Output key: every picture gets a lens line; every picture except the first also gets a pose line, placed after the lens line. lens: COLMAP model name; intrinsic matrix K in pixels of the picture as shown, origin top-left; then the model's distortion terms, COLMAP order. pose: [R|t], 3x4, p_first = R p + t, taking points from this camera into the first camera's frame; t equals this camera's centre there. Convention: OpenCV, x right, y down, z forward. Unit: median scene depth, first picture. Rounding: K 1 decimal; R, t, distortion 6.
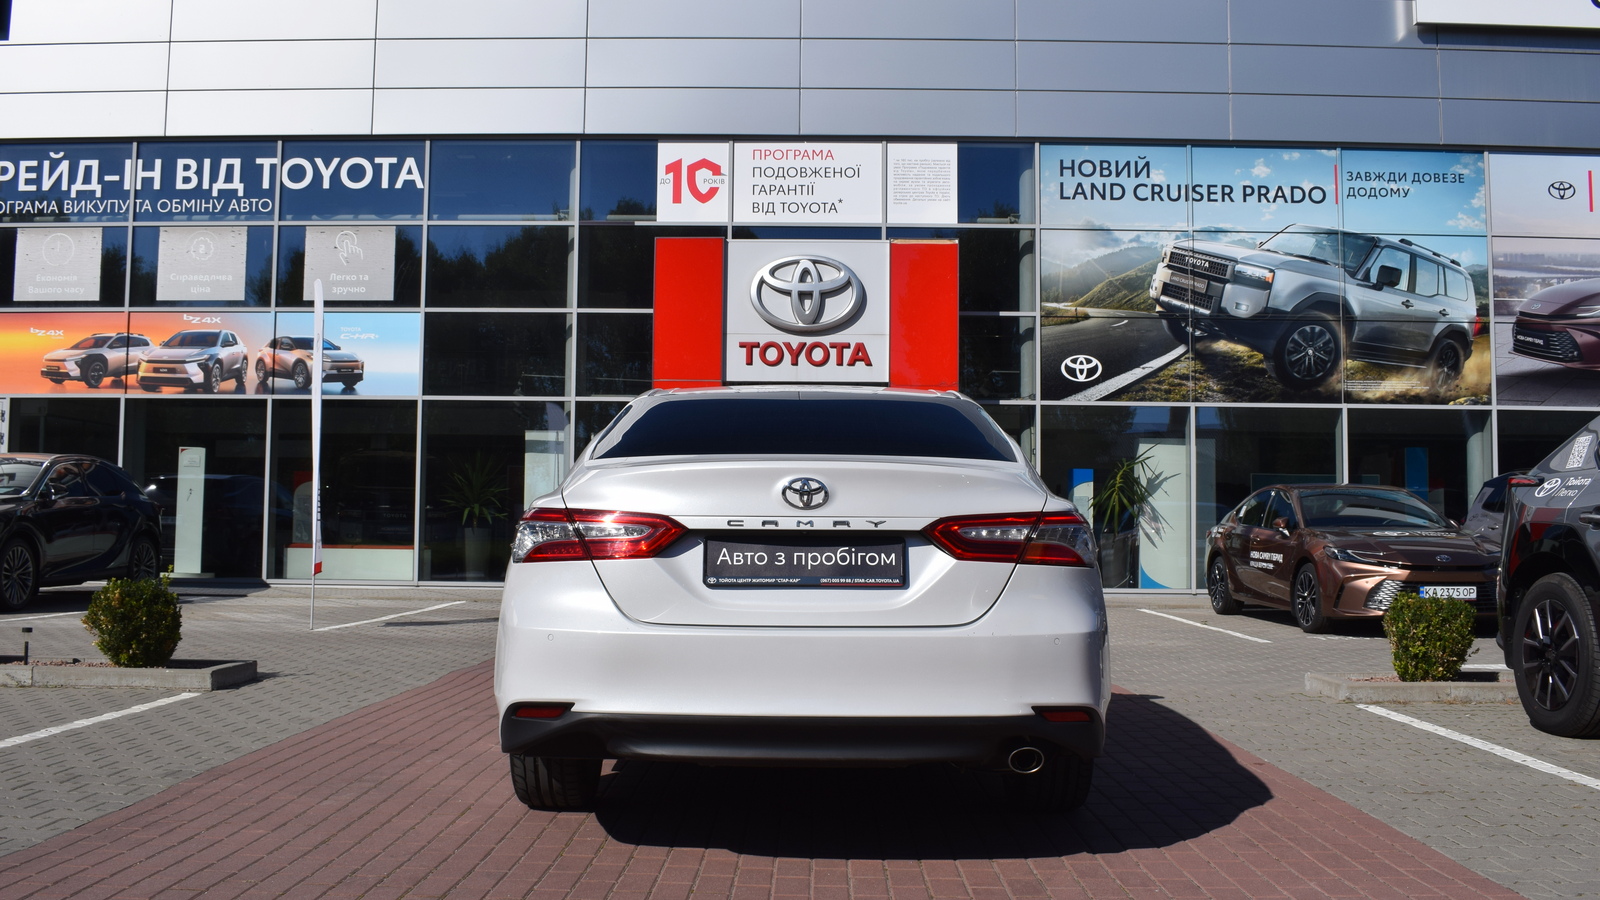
lens RADIAL K [[1425.9, 0, 800.0], [0, 1425.9, 450.0], [0, 0, 1]] dist [-0.082740, 0.006095]
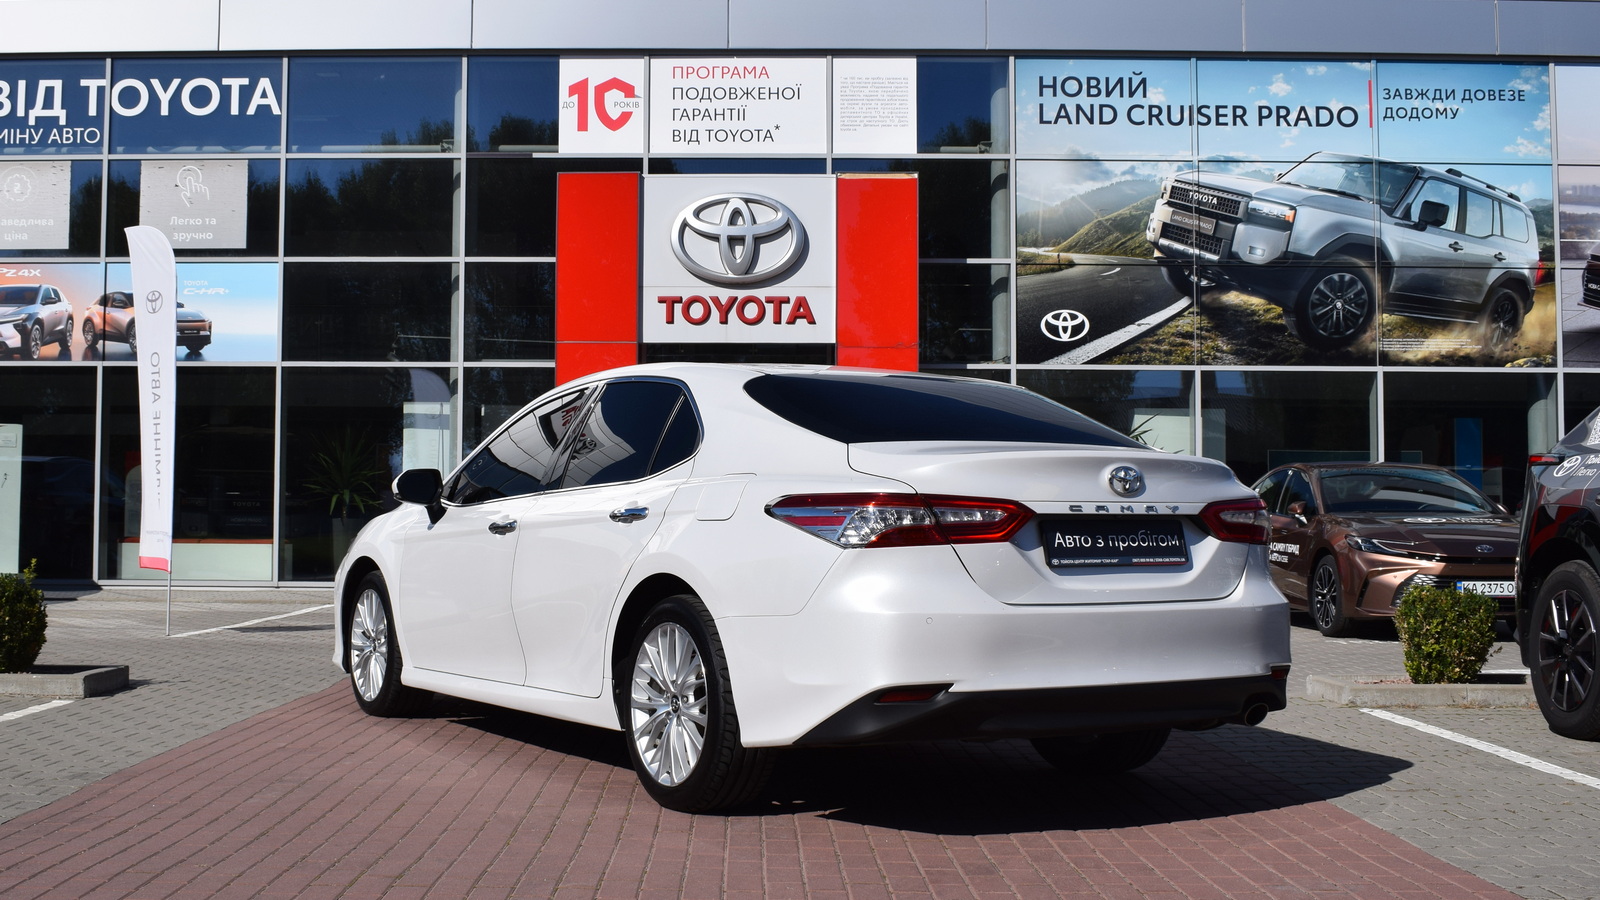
lens RADIAL K [[1769.4, 0, 709.8], [0, 1769.4, 445.9], [0, 0, 1]] dist [-0.069558, -0.005013]
pose [[0.999957, -0.004074, -0.008338, -0.003496], [0.004186, 0.999900, 0.013489, -0.001301], [0.008282, -0.013524, 0.999874, -0.045374]]
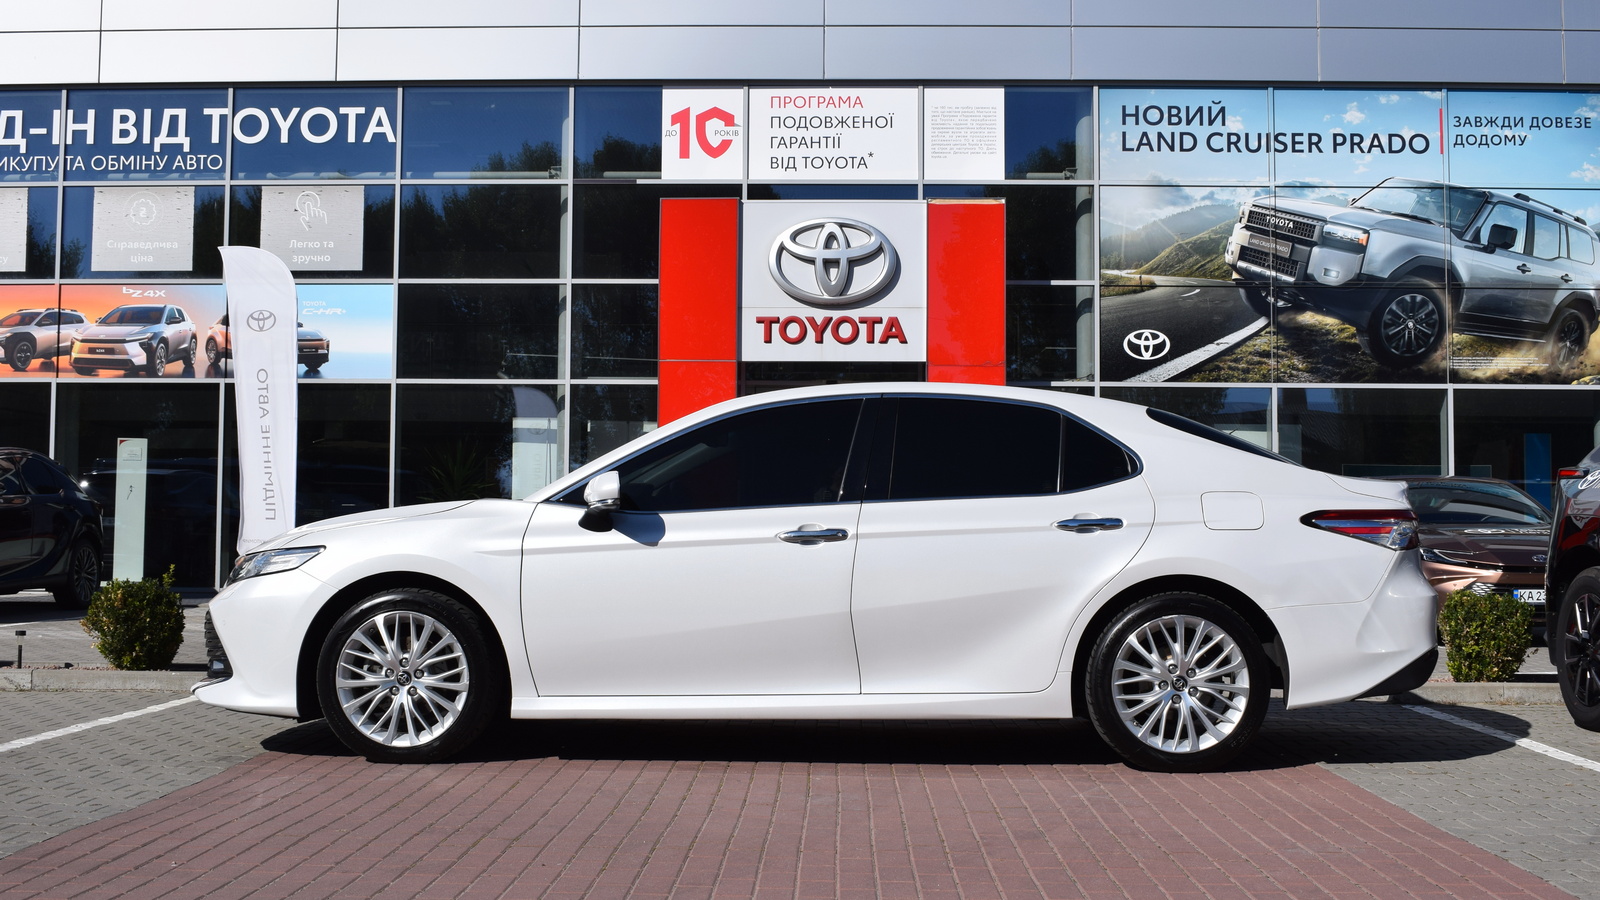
lens RADIAL K [[1739.0, 0, 800.0], [0, 1739.0, 450.0], [0, 0, 1]] dist [-0.059362, -0.006219]
pose [[0.999886, -0.003405, -0.014723, -0.000097], [0.003525, 0.999961, 0.008089, -0.001901], [0.014695, -0.008140, 0.999859, -0.072560]]
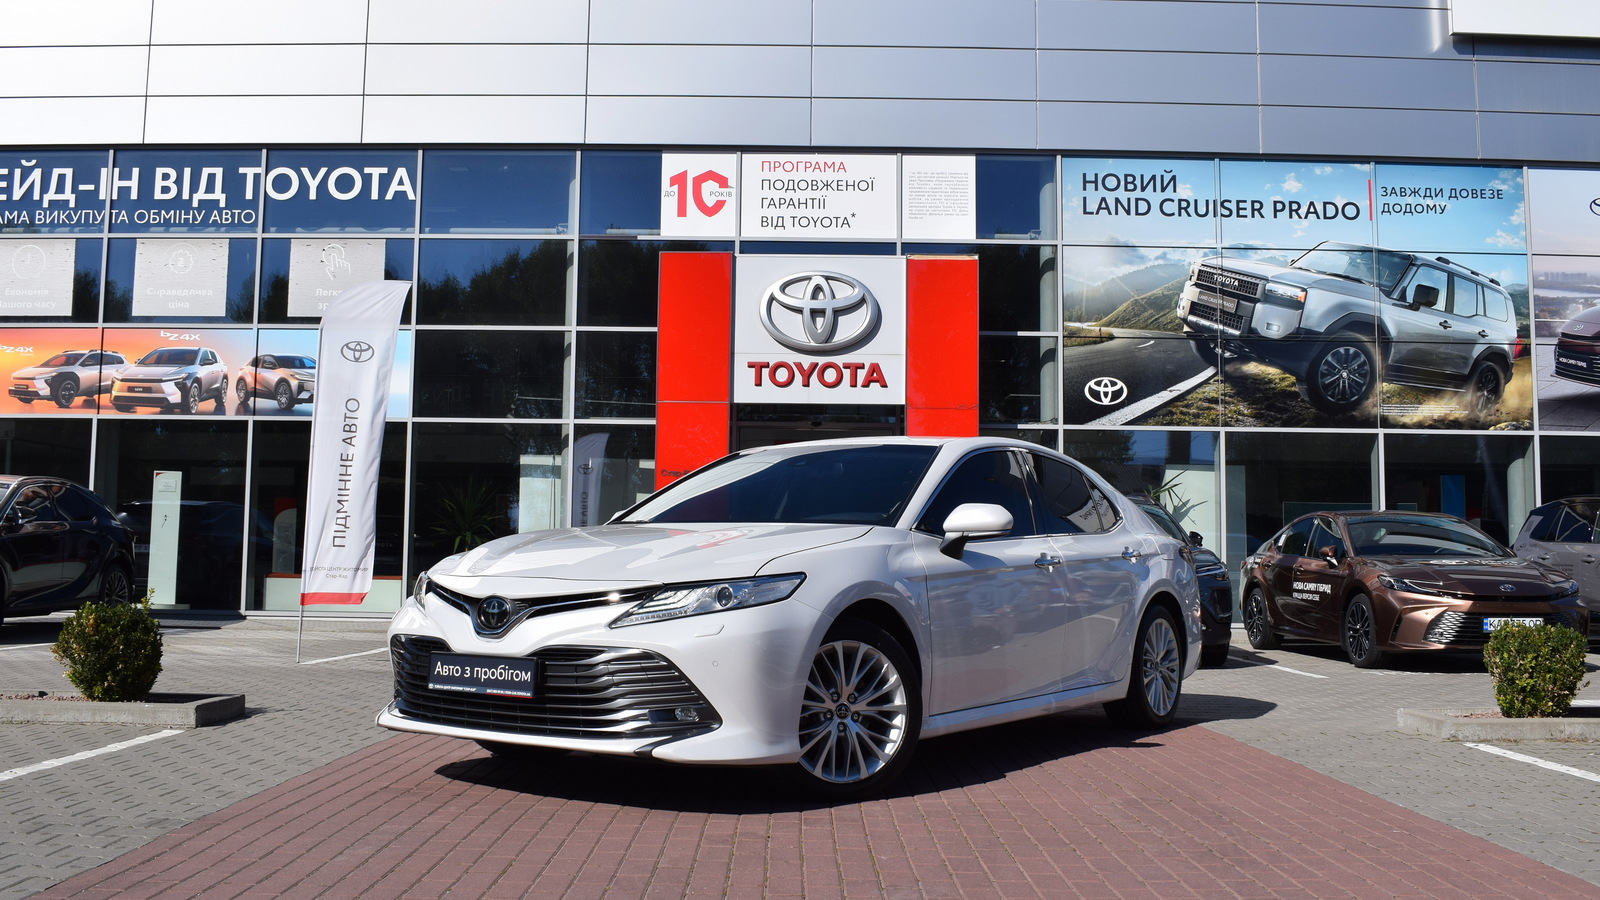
lens RADIAL K [[1457.0, 0, 800.0], [0, 1457.0, 450.0], [0, 0, 1]] dist [-0.080165, 0.004265]
pose [[0.999950, 0.002977, 0.009527, -0.016250], [-0.002751, 0.999717, -0.023631, 0.005626], [-0.009595, 0.023604, 0.999675, 0.029005]]
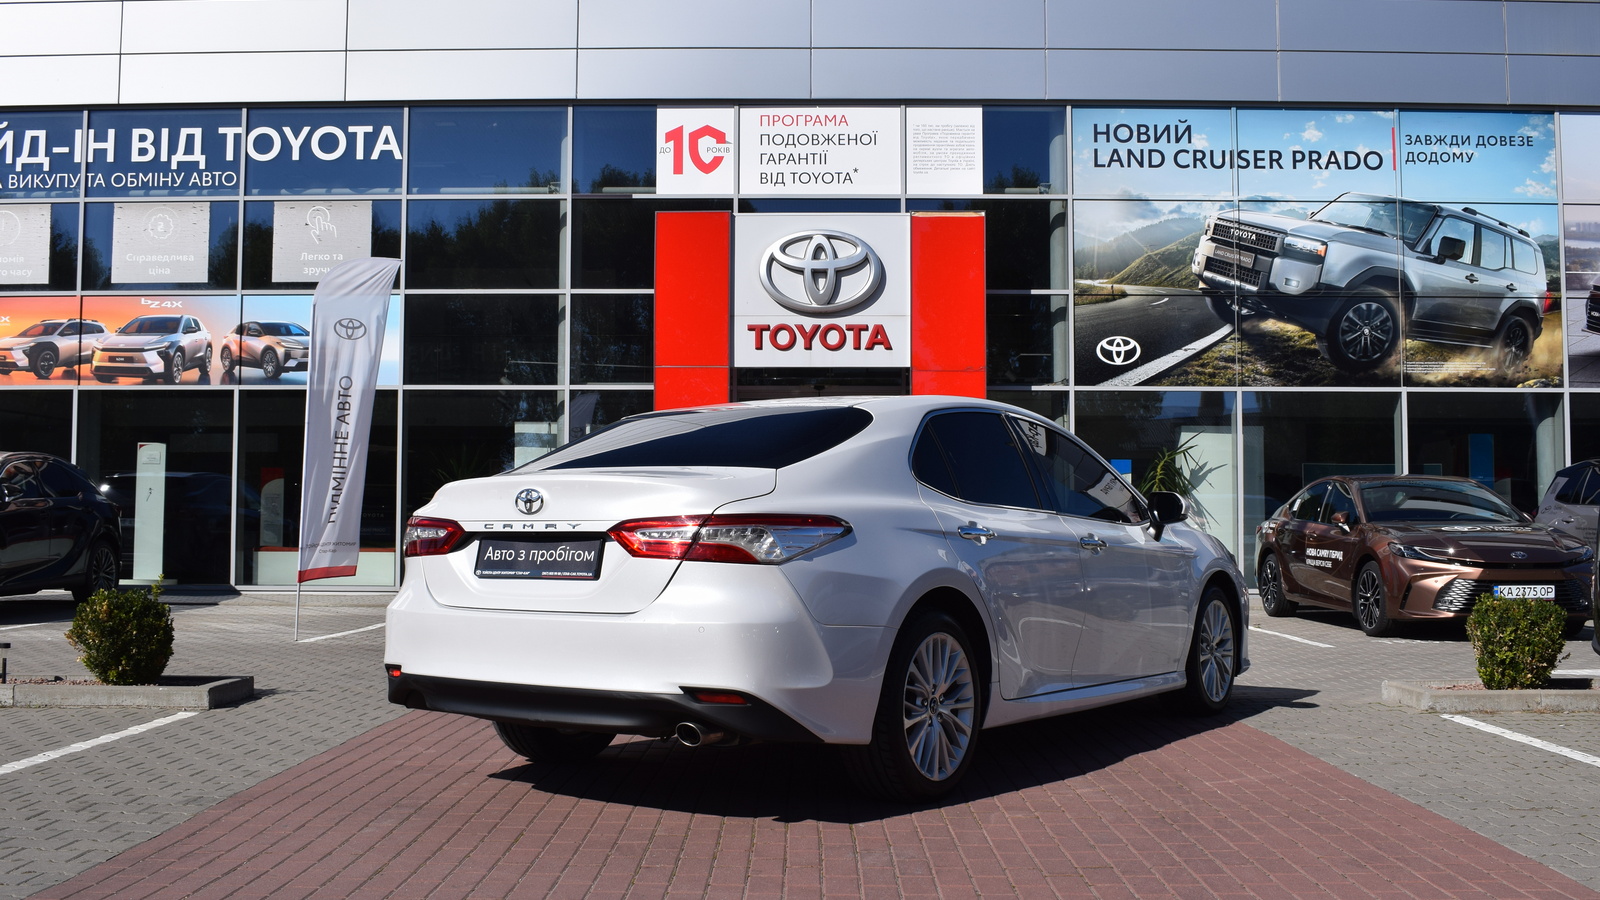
lens RADIAL K [[1555.9, 0, 800.0], [0, 1555.9, 450.0], [0, 0, 1]] dist [-0.074101, 0.003572]
pose [[0.999972, -0.006859, 0.002925, -0.011931], [0.006837, 0.999948, 0.007540, -0.001962], [-0.002977, -0.007520, 0.999967, -0.006226]]
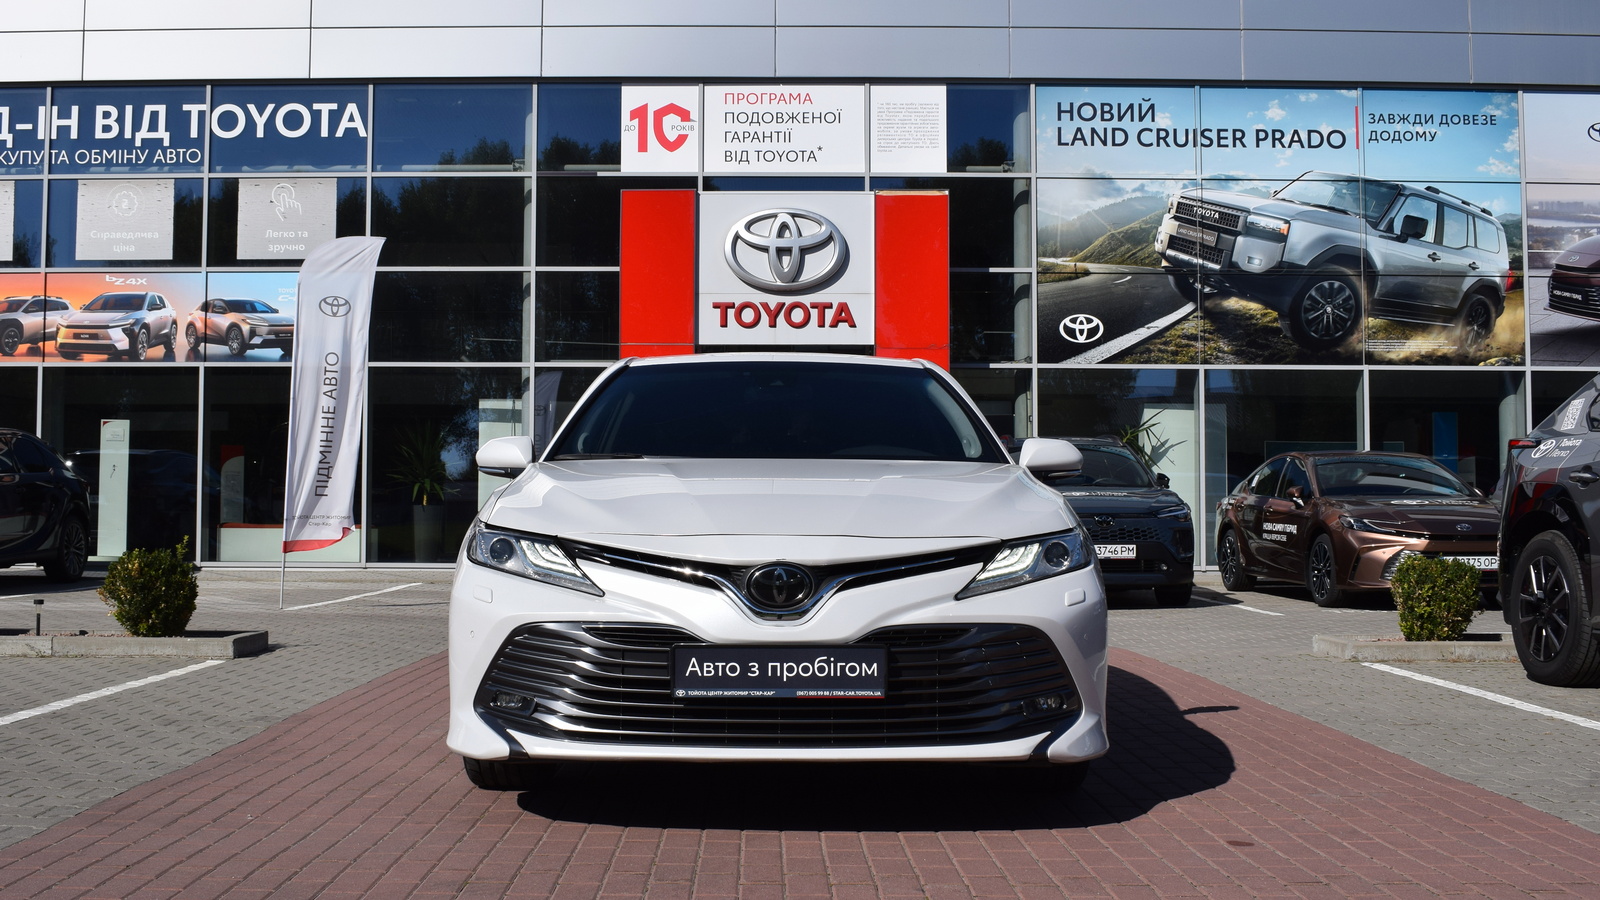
lens RADIAL K [[1644.4, 0, 758.5], [0, 1644.4, 446.0], [0, 0, 1]] dist [-0.071697, -0.000661]
pose [[0.999969, -0.006065, 0.005109, -0.018201], [0.005984, 0.999856, 0.015883, 0.000825], [-0.005204, -0.015852, 0.999861, -0.068136]]
